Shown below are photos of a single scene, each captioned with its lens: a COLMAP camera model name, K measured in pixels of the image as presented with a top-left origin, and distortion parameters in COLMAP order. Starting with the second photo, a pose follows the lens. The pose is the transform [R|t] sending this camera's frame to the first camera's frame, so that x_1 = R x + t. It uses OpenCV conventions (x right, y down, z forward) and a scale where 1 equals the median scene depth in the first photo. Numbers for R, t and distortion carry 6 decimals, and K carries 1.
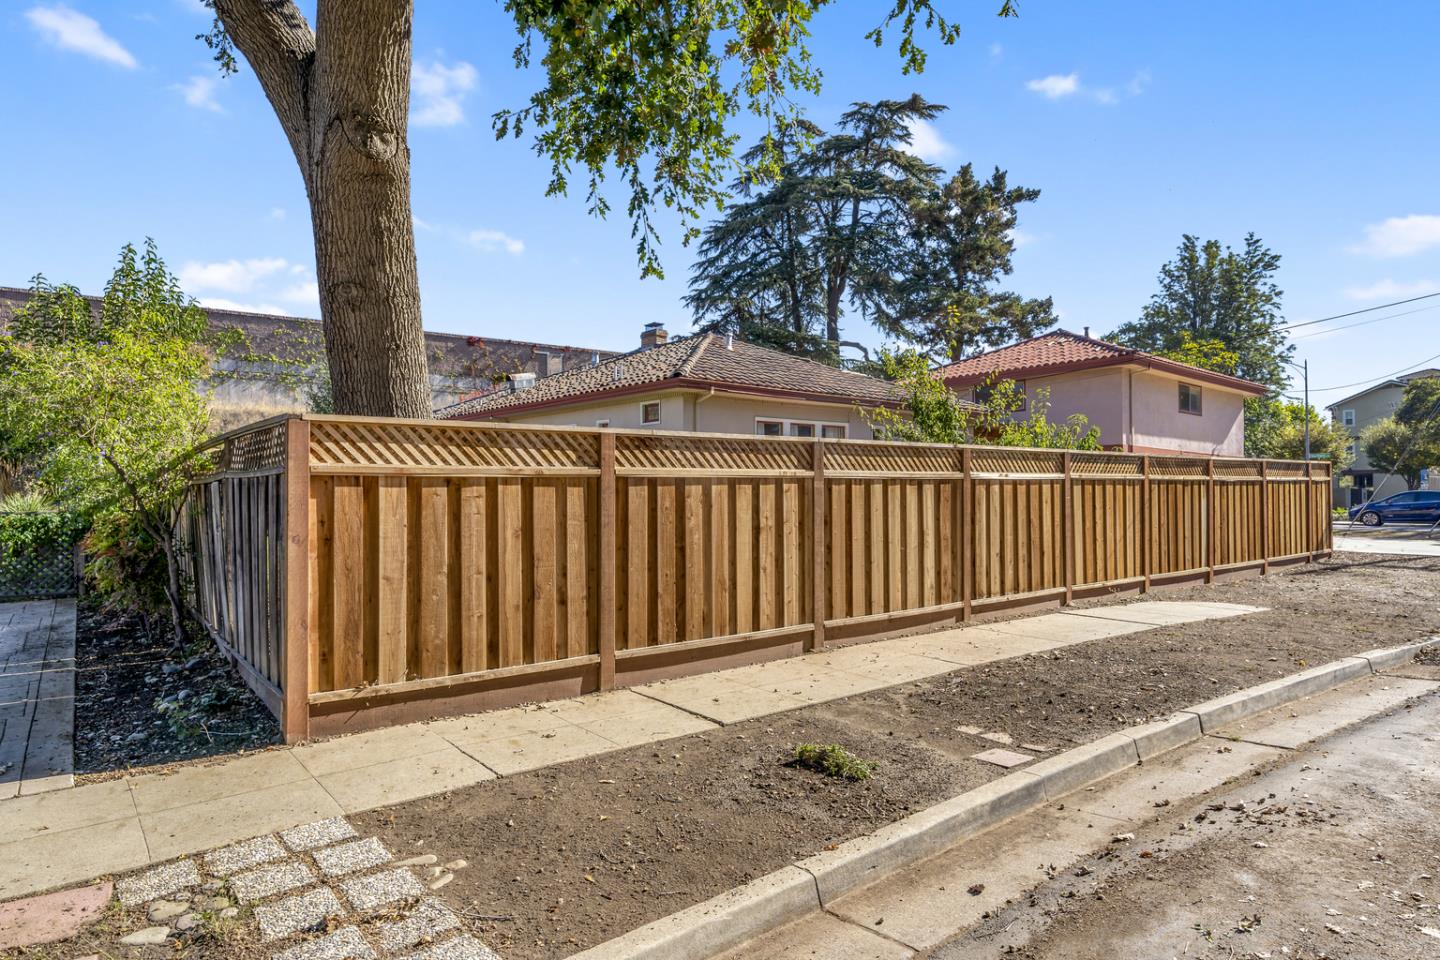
lens RADIAL K [[812.4, 0, 715.3], [0, 812.4, 488.3], [0, 0, 1]] dist [0.002322, -0.001272]
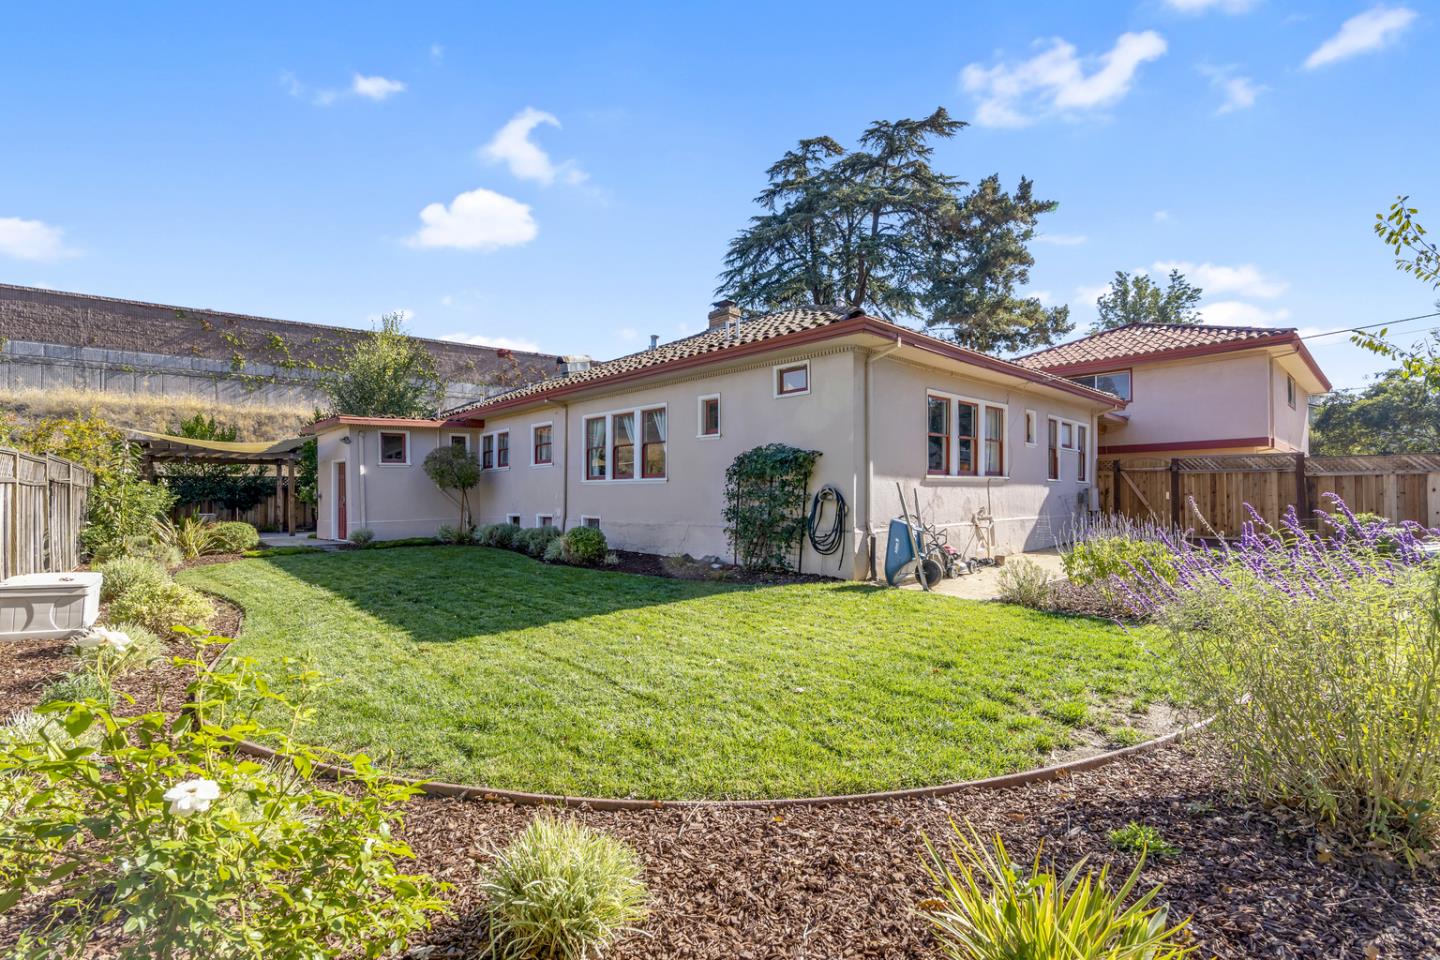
lens RADIAL K [[638.7, 0, 723.8], [0, 638.7, 492.0], [0, 0, 1]] dist [-0.005589, -0.000118]
pose [[0.998568, -0.002062, 0.053465, -0.068049], [0.001746, 0.999981, 0.005955, 0.000490], [-0.053476, -0.005853, 0.998552, 0.181251]]
